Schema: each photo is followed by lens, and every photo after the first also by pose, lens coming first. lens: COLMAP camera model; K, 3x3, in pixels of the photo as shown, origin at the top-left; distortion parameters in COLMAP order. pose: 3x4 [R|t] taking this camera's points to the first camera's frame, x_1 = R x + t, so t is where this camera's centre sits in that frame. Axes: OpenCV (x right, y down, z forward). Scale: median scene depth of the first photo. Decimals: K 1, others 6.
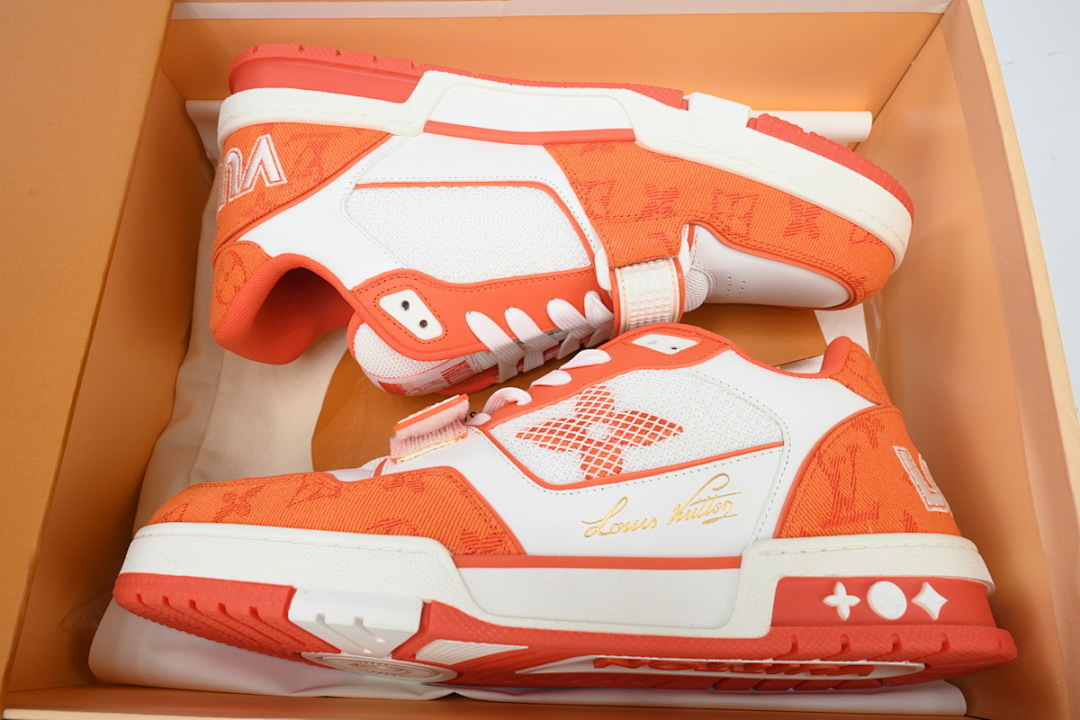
lens RADIAL K [[736.9, 0, 540.0], [0, 736.9, 360.0], [0, 0, 1]] dist [0.004947, 0.002036]
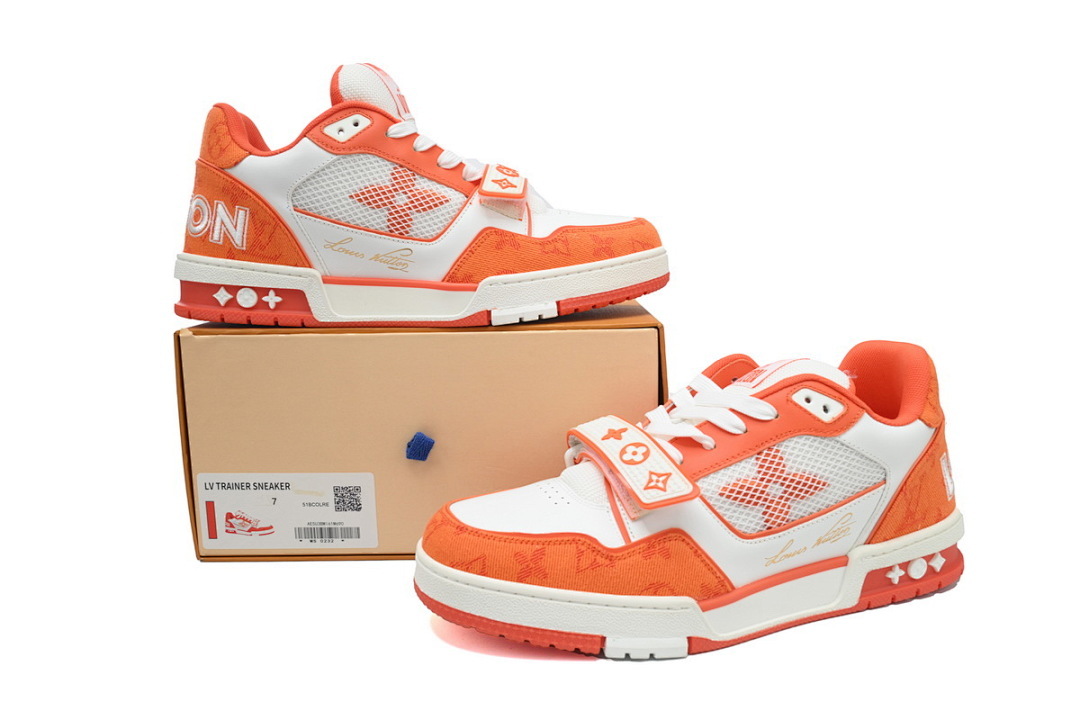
lens RADIAL K [[831.8, 0, 540.0], [0, 831.8, 360.0], [0, 0, 1]] dist [0.003438, 0.002607]
pose [[0.962389, -0.076233, 0.260760, -0.786978], [-0.105534, 0.779543, 0.617394, -1.082965], [-0.250339, -0.621692, 0.742179, 0.094430]]
